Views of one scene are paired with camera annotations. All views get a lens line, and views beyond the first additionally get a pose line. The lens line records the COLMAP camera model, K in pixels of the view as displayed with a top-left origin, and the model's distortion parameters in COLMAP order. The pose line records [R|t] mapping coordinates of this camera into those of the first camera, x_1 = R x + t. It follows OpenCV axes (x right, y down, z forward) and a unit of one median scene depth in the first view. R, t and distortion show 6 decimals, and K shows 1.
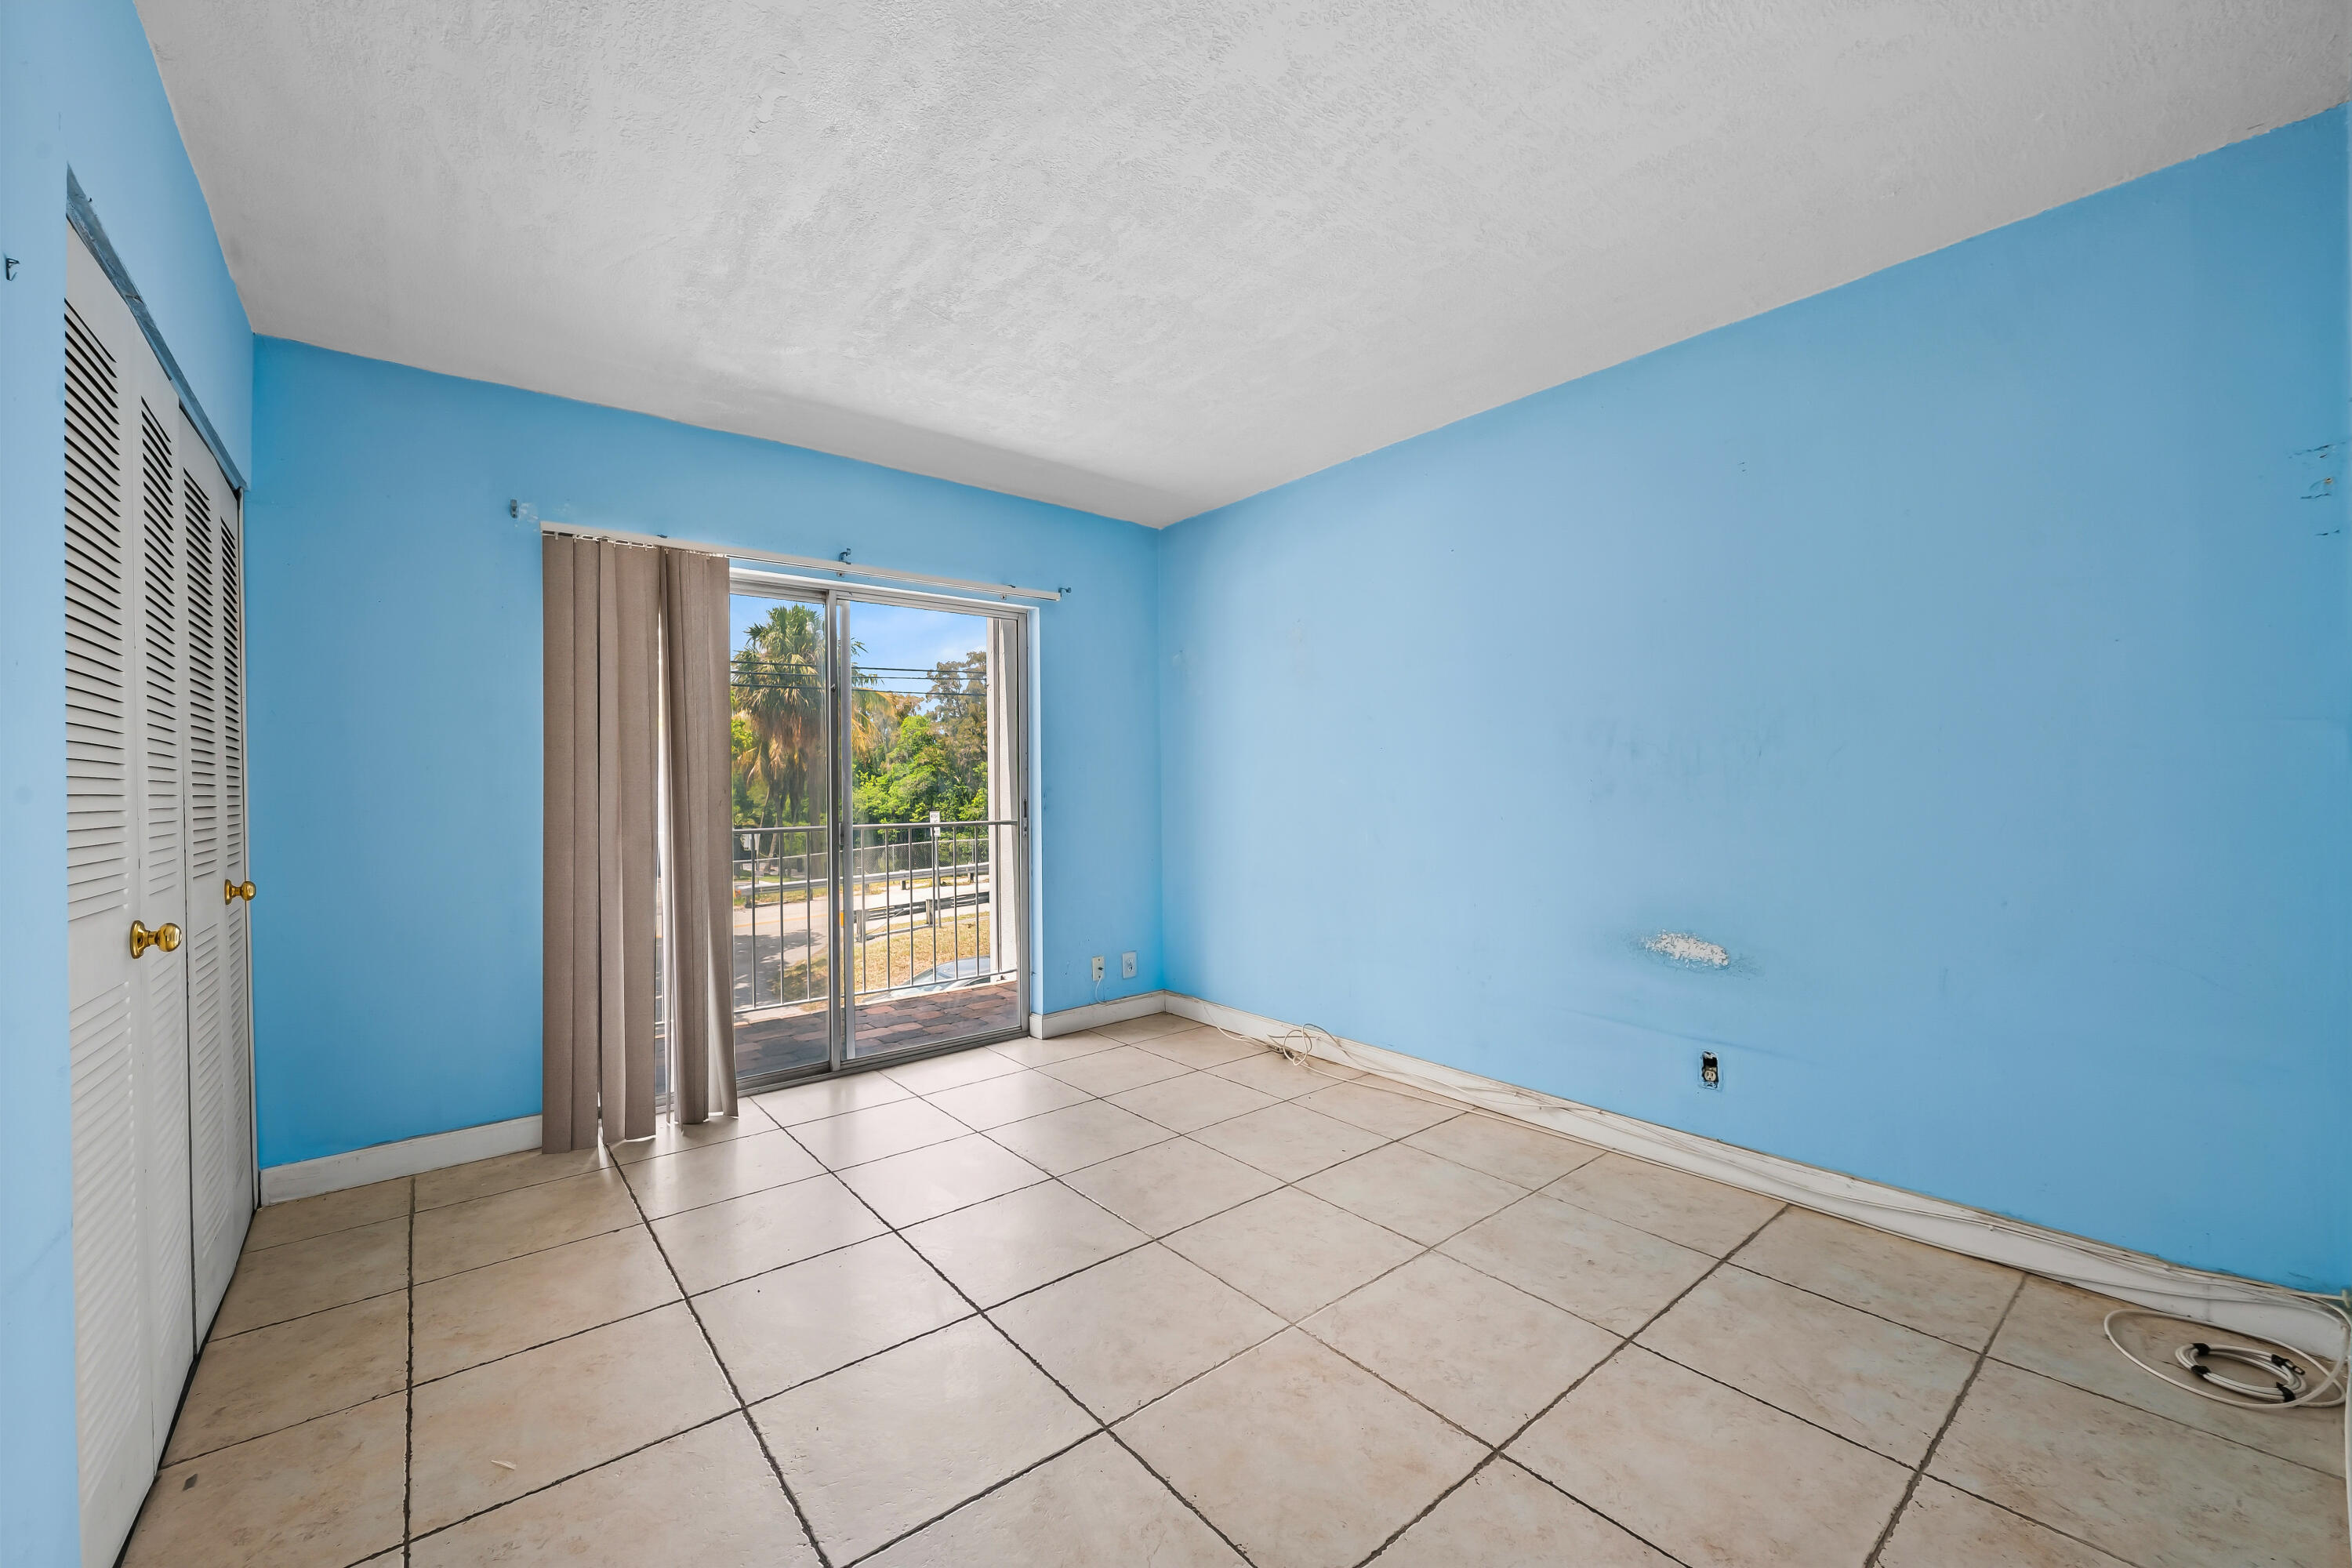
lens RADIAL K [[936.1, 0, 1198.5], [0, 936.1, 787.0], [0, 0, 1]] dist [-0.000118, -0.003143]
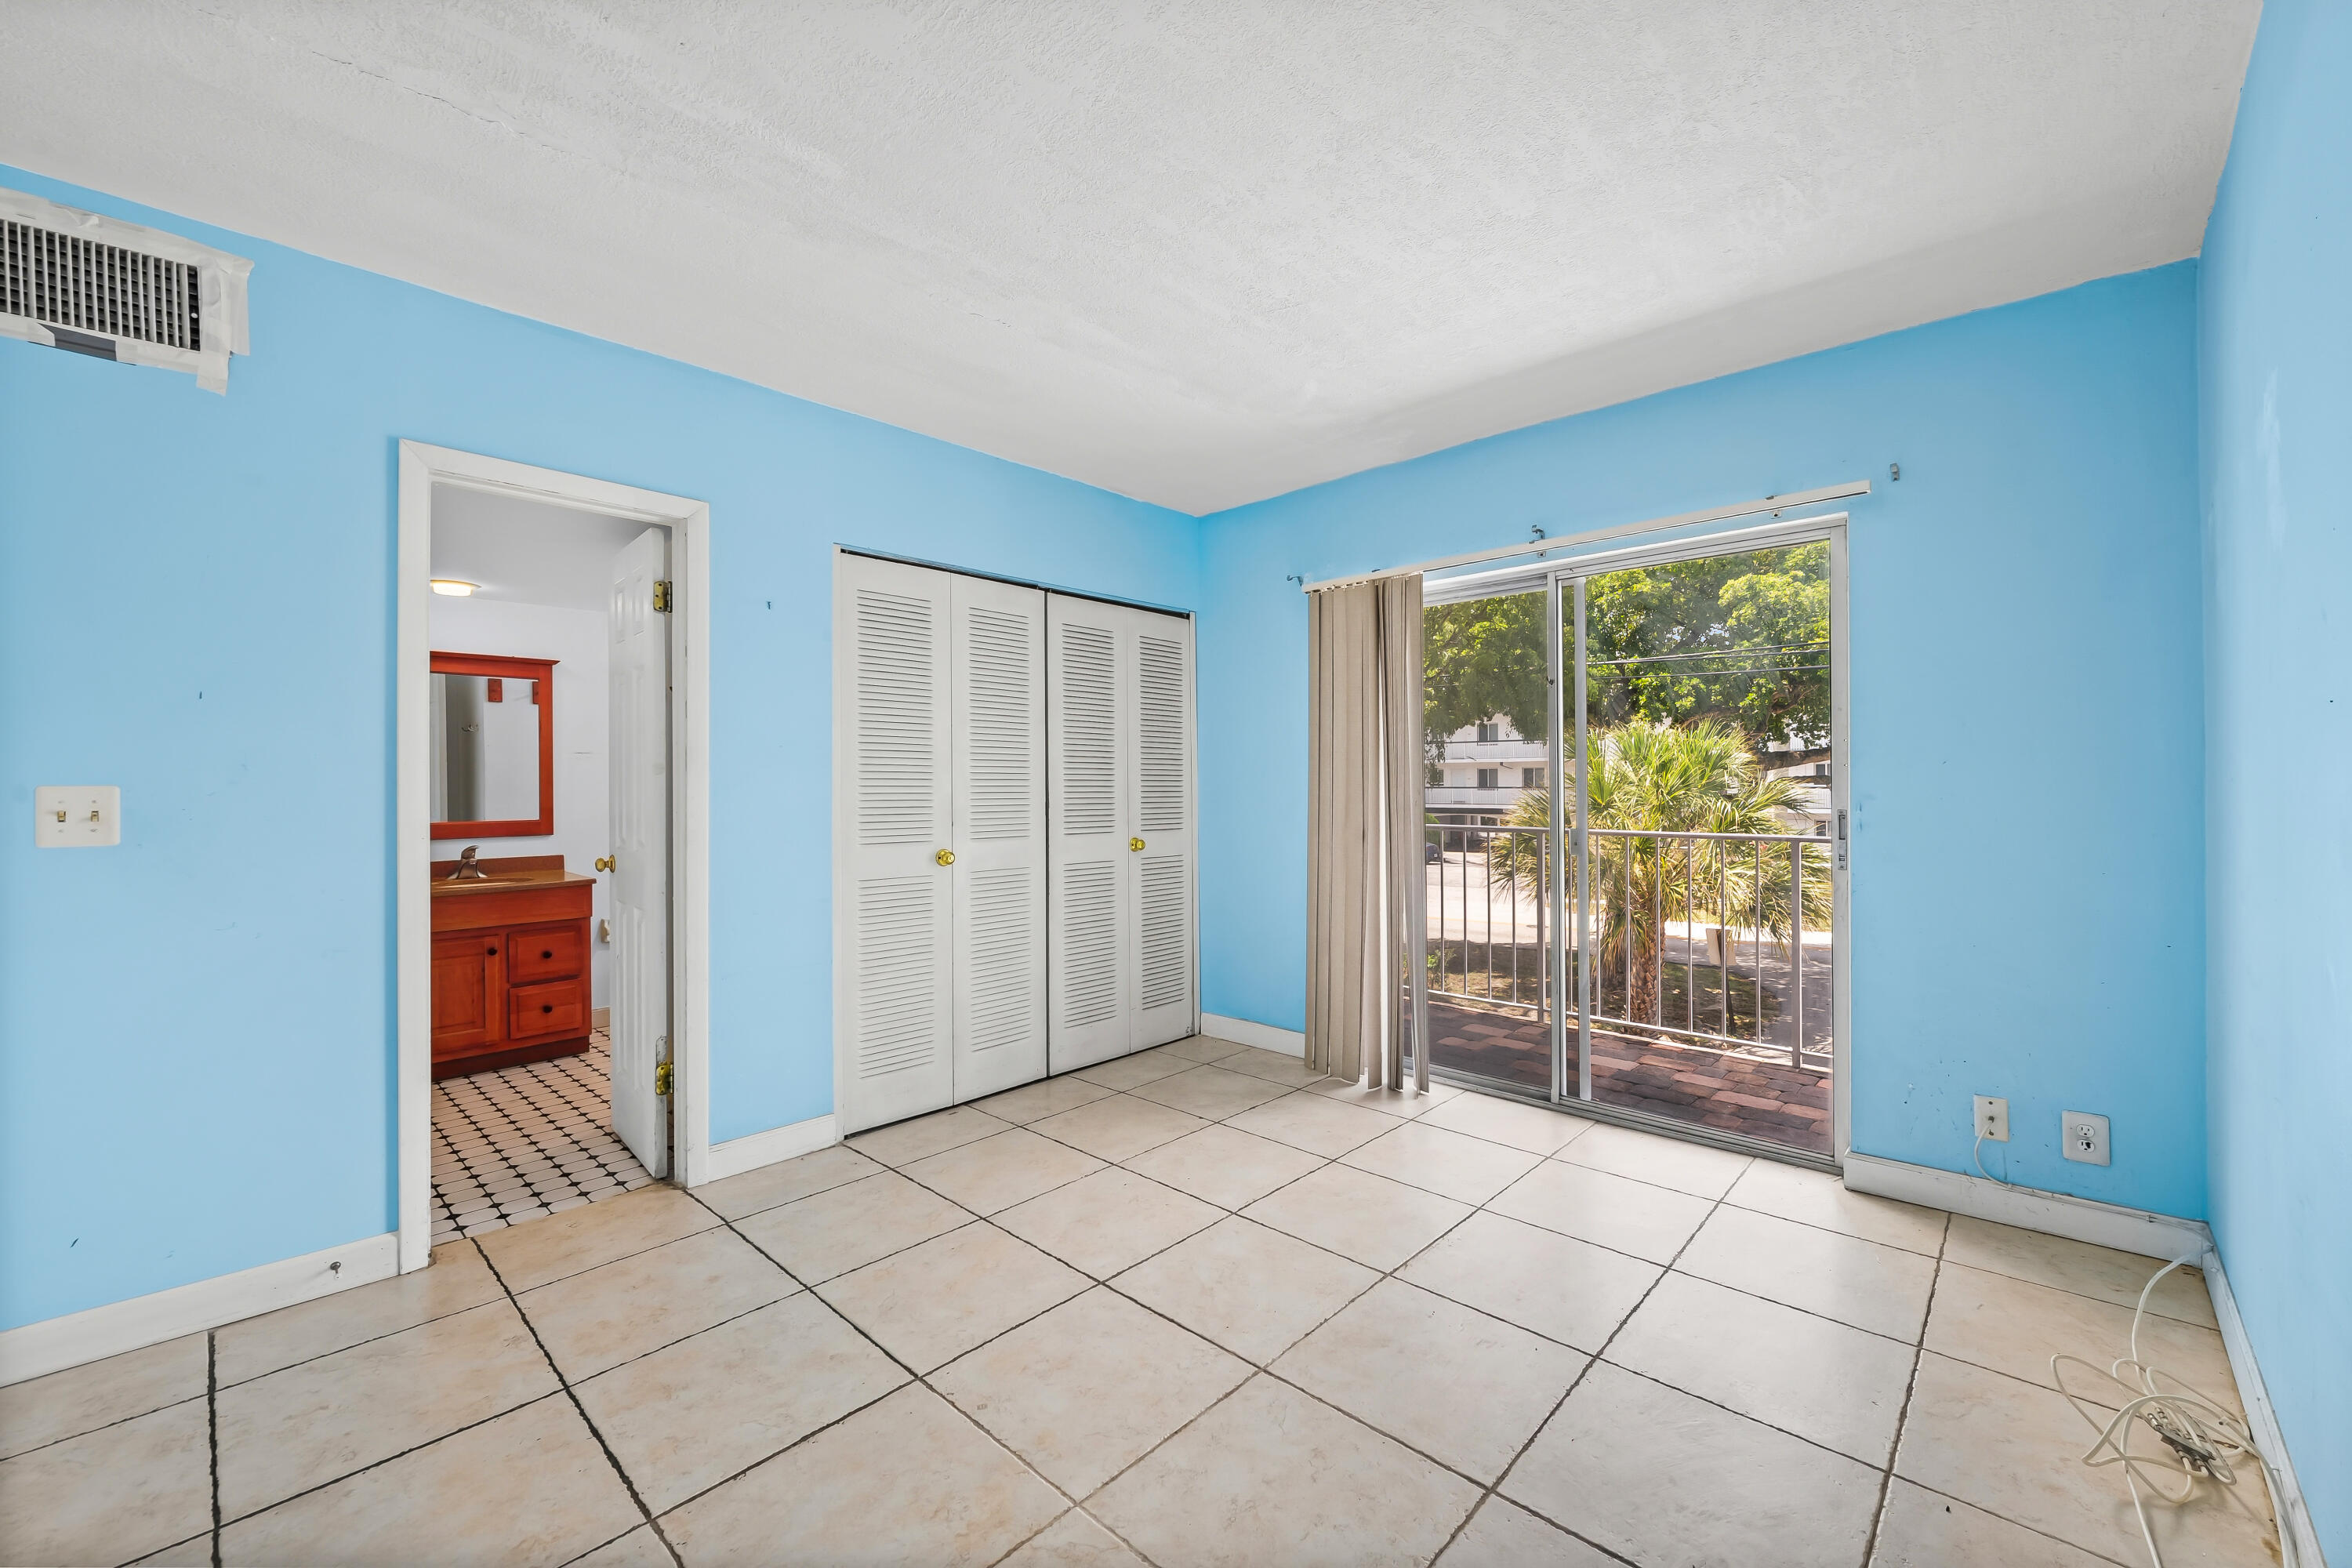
lens RADIAL K [[936.1, 0, 1180.7], [0, 936.1, 786.5], [0, 0, 1]] dist [-0.000118, -0.003143]
pose [[0.112763, 0.012504, -0.993543, 0.553329], [-0.002901, 0.999921, 0.012255, -0.015527], [0.993618, 0.001500, 0.112790, 0.636490]]
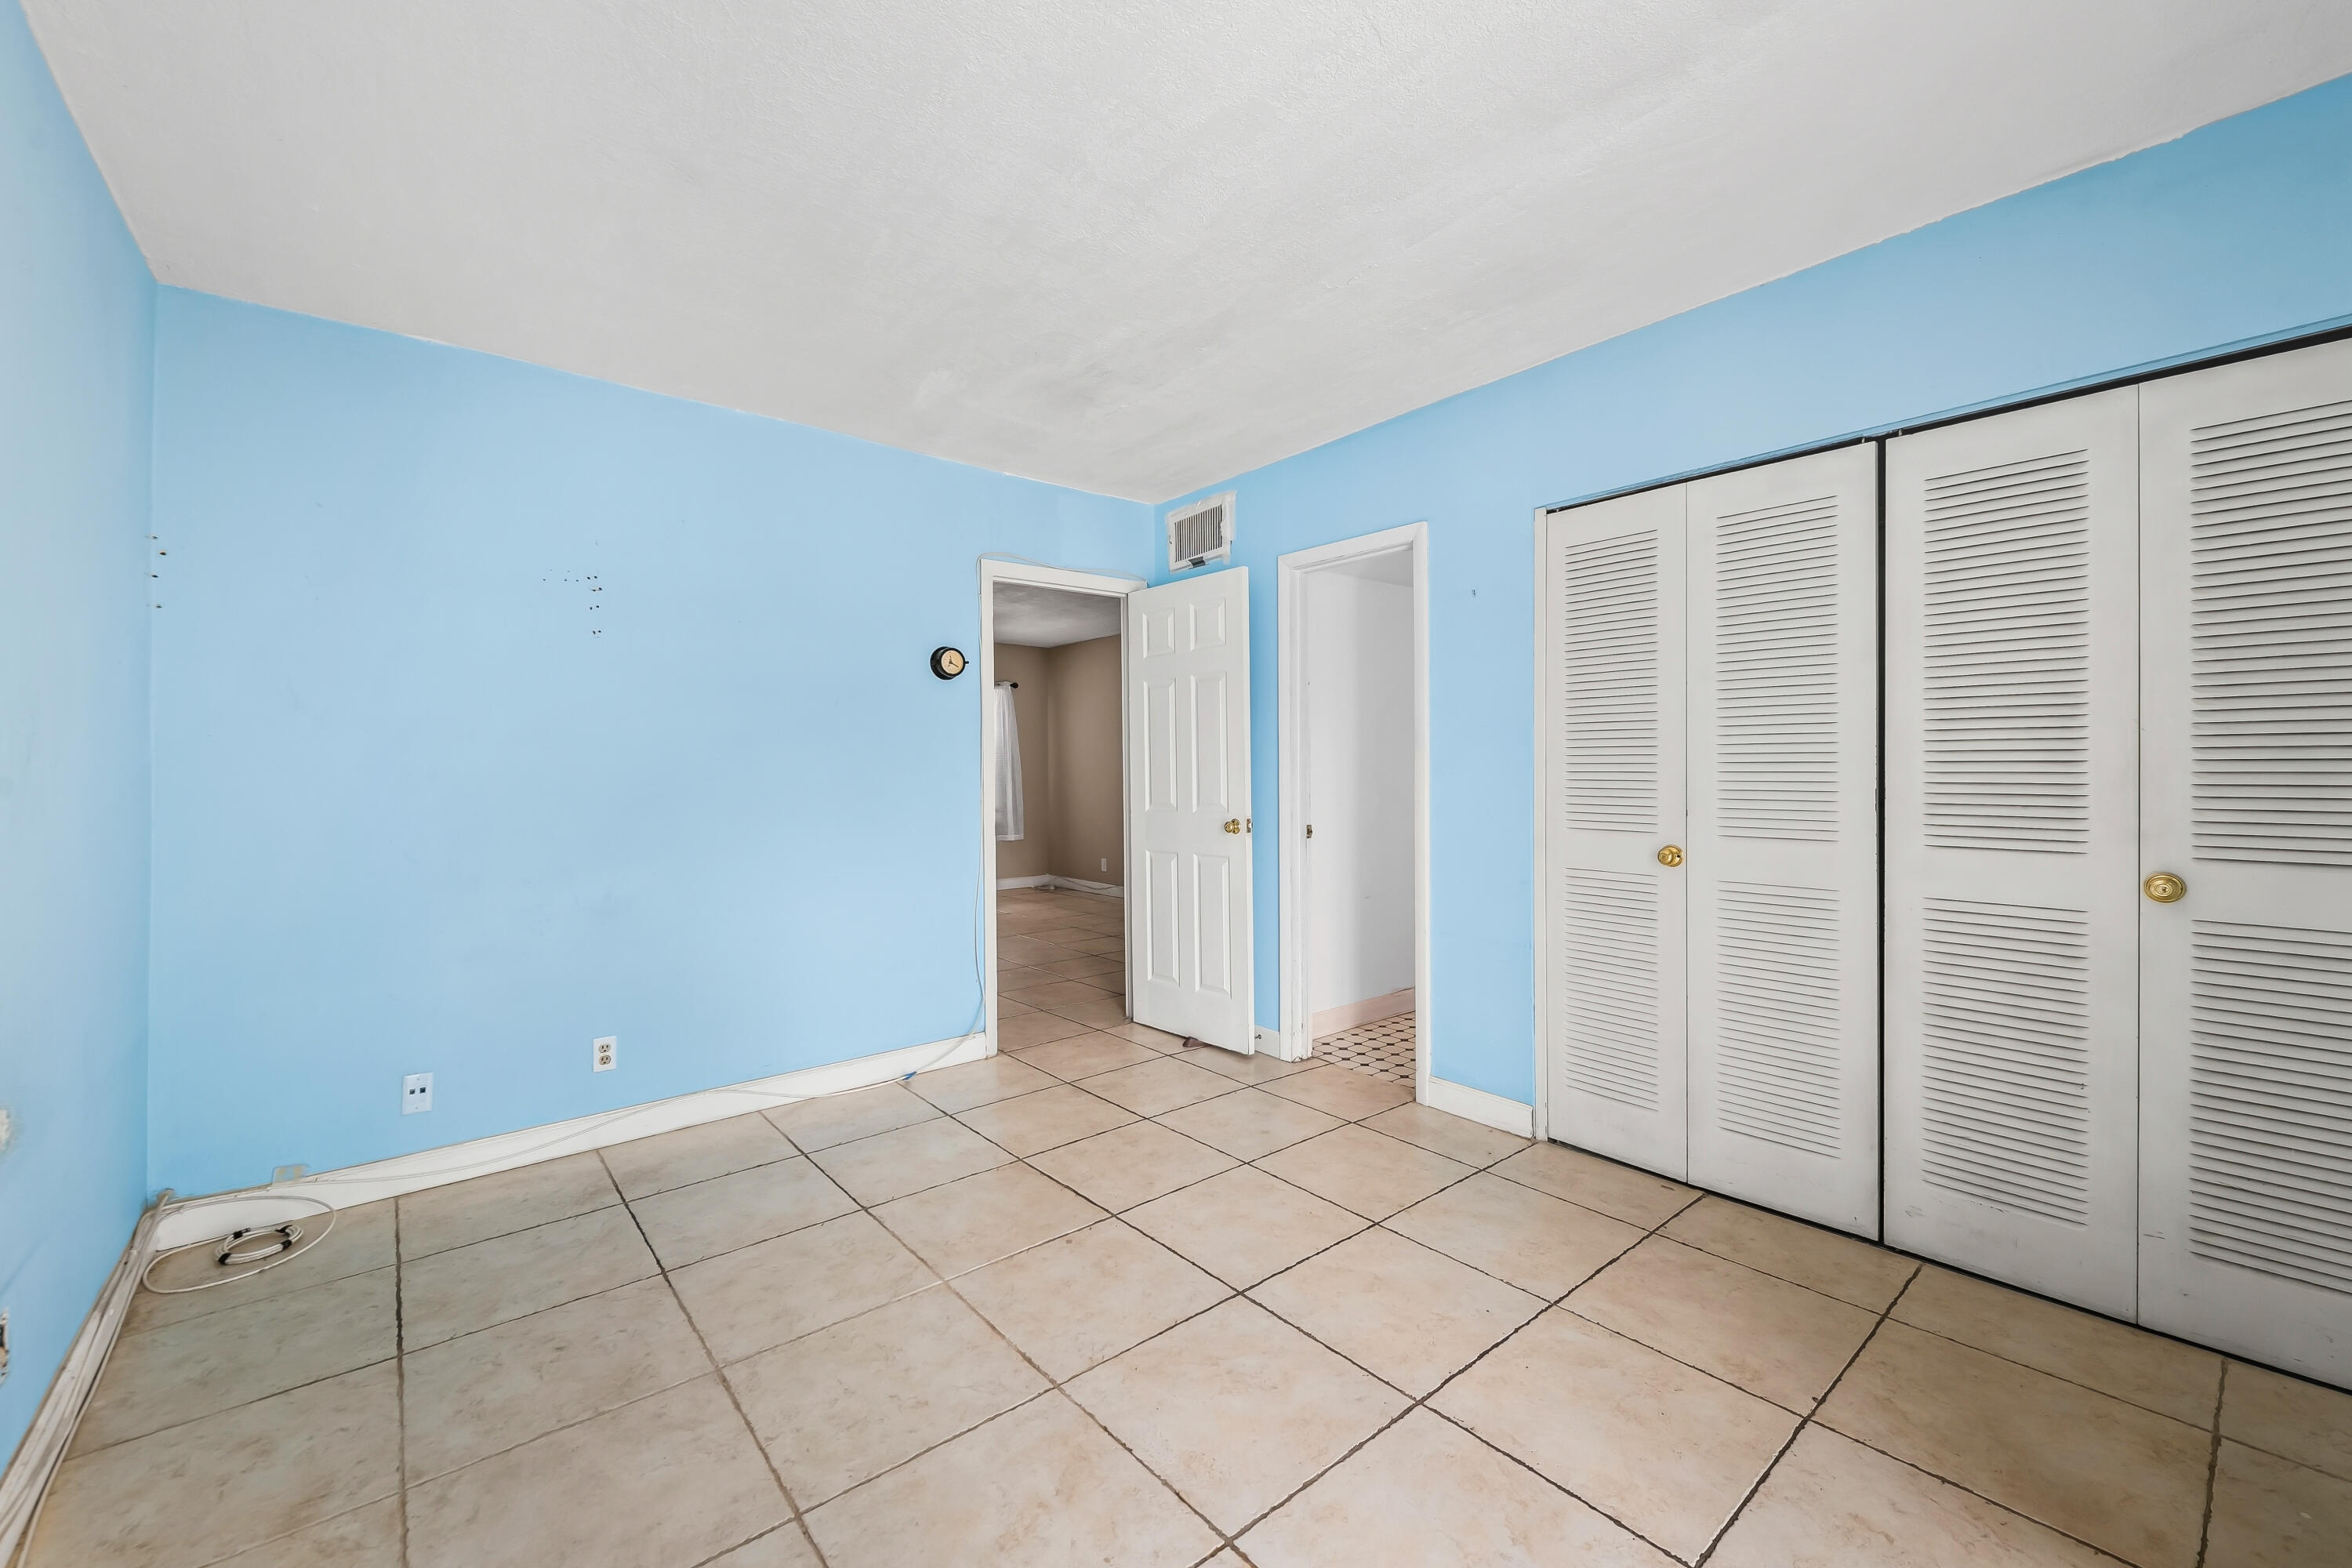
lens RADIAL K [[936.1, 0, 1185.1], [0, 936.1, 761.5], [0, 0, 1]] dist [-0.000118, -0.003143]
pose [[-0.999685, 0.024245, 0.006441, -0.126995], [0.024257, 0.999704, 0.001860, -0.015894], [-0.006394, 0.002016, -0.999978, 1.330738]]
